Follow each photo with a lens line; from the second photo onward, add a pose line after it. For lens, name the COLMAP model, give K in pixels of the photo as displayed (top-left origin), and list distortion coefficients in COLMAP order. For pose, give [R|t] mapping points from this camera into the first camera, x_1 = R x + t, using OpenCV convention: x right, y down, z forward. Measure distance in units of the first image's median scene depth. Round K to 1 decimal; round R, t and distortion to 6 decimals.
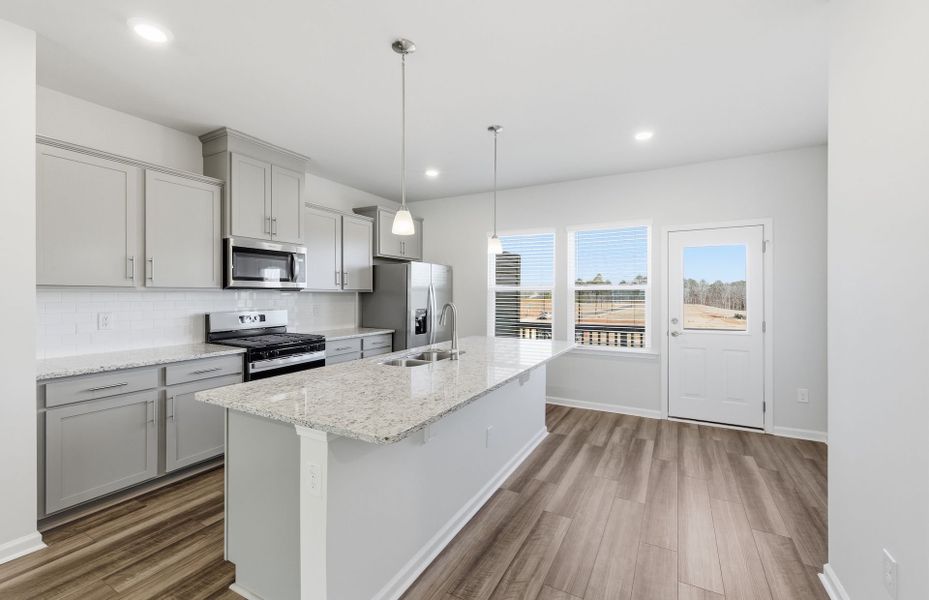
lens RADIAL K [[394.8, 0, 463.4], [0, 394.8, 295.3], [0, 0, 1]] dist [-0.000222, -0.000037]
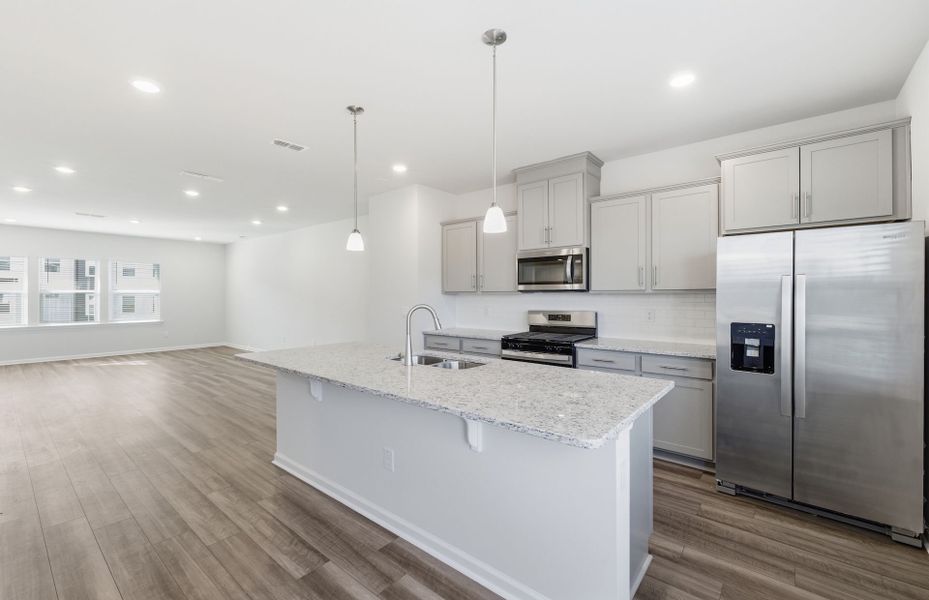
lens RADIAL K [[394.8, 0, 463.4], [0, 394.8, 295.3], [0, 0, 1]] dist [-0.000222, -0.000037]
pose [[-0.198645, 0.004335, -0.980062, 0.832818], [0.003470, 0.999987, 0.003720, -0.012407], [0.980065, -0.002662, -0.198657, 1.251894]]
